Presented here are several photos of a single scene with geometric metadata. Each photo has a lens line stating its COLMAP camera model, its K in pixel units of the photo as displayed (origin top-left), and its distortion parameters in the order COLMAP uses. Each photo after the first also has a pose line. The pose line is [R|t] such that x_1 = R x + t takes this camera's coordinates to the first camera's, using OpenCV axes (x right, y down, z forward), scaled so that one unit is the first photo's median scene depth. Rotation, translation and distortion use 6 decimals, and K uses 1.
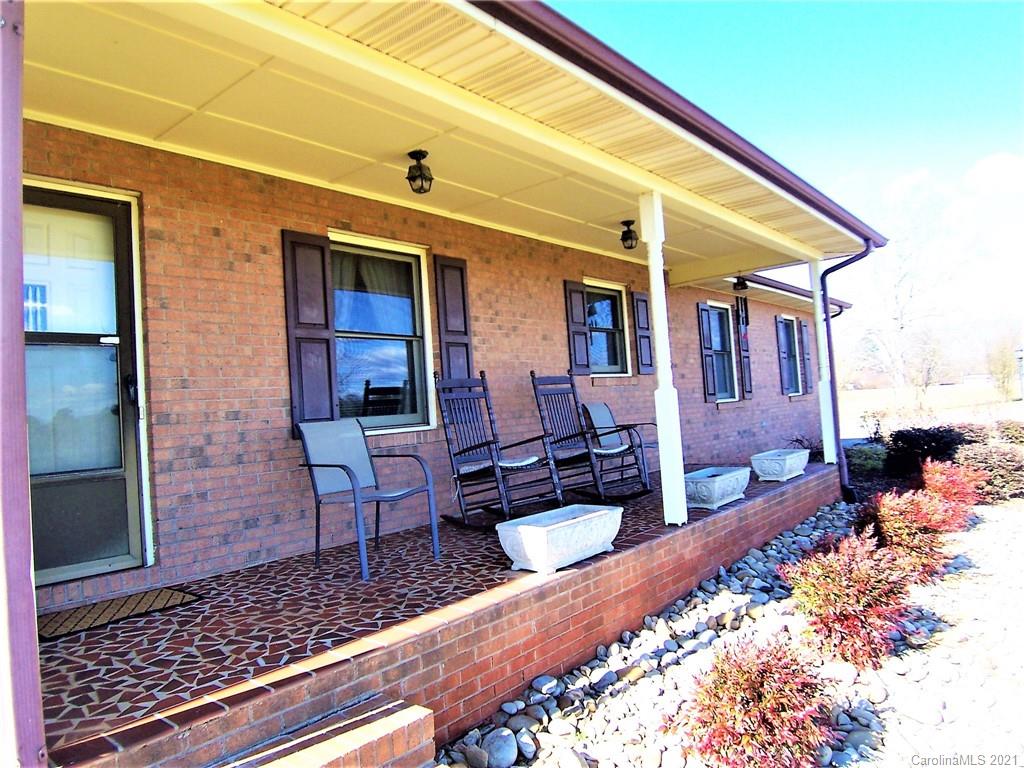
lens RADIAL K [[690.9, 0, 512.0], [0, 690.9, 384.0], [0, 0, 1]] dist [-0.000674, -0.000196]
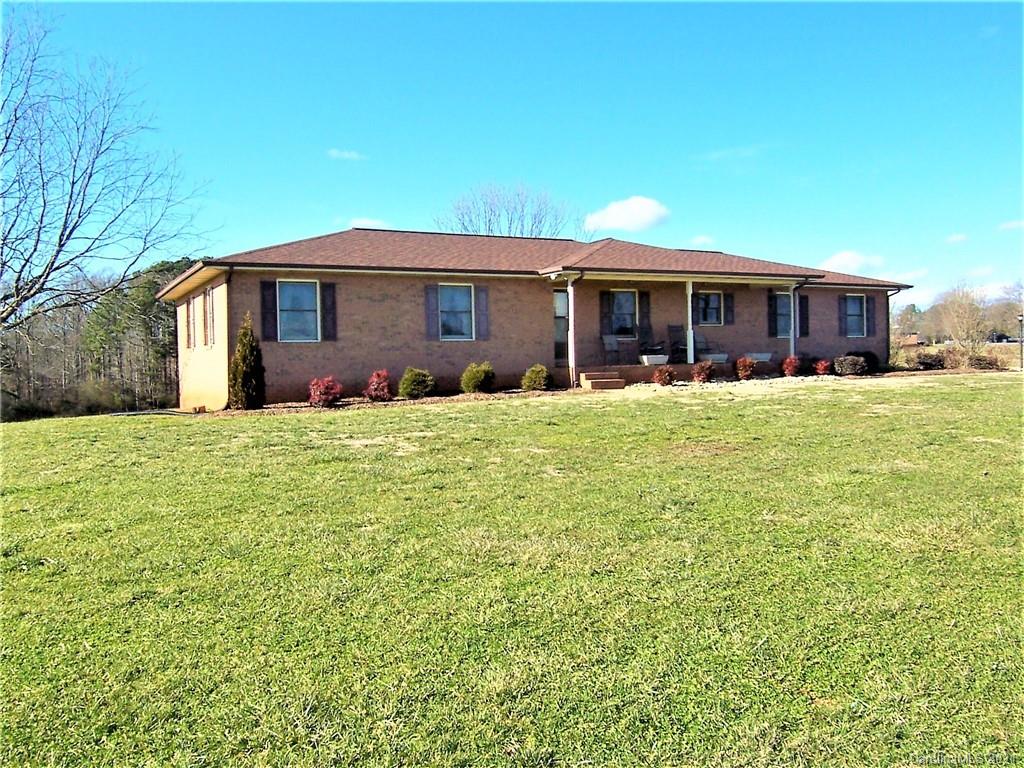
lens RADIAL K [[1646.0, 0, 512.0], [0, 1646.0, 384.0], [0, 0, 1]] dist [0.020061, -0.048855]
pose [[0.943138, 0.044446, -0.329416, 2.441056], [-0.028877, 0.998229, 0.052007, -0.151955], [0.331144, -0.039537, 0.942751, -8.474765]]
